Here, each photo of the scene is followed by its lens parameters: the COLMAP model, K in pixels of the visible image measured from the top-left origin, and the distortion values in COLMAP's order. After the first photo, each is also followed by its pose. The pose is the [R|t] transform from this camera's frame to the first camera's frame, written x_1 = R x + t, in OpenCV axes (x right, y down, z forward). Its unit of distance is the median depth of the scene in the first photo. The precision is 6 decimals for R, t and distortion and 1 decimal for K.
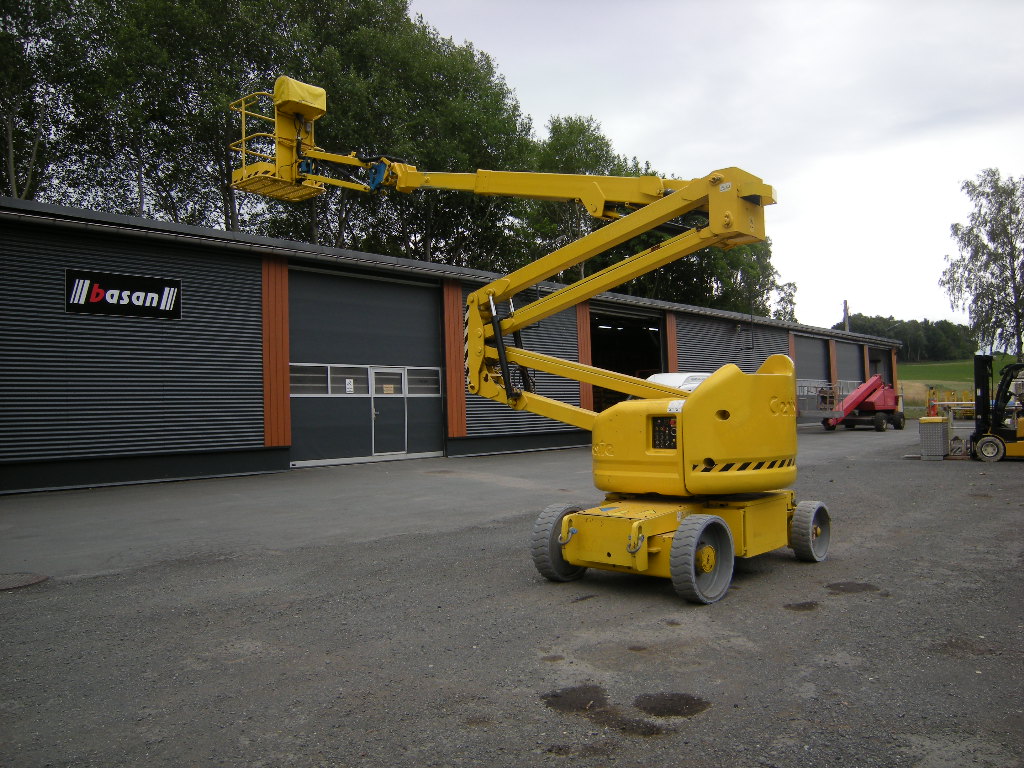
lens RADIAL K [[856.3, 0, 510.6], [0, 856.3, 379.2], [0, 0, 1]] dist [-0.123073, 0.060785]
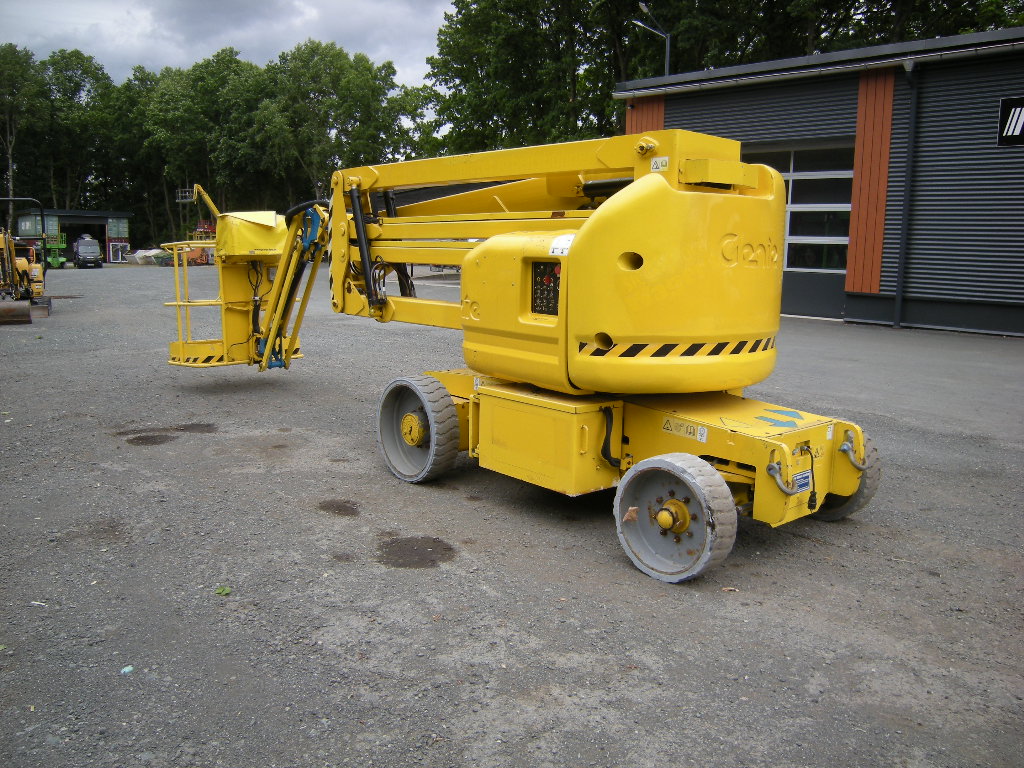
lens RADIAL K [[856.3, 0, 513.2], [0, 856.3, 386.7], [0, 0, 1]] dist [-0.123073, 0.060785]
pose [[-0.115639, 0.180872, -0.976685, 0.464012], [0.016889, 0.983497, 0.180134, 0.009946], [0.993148, 0.004336, -0.116785, 0.539102]]
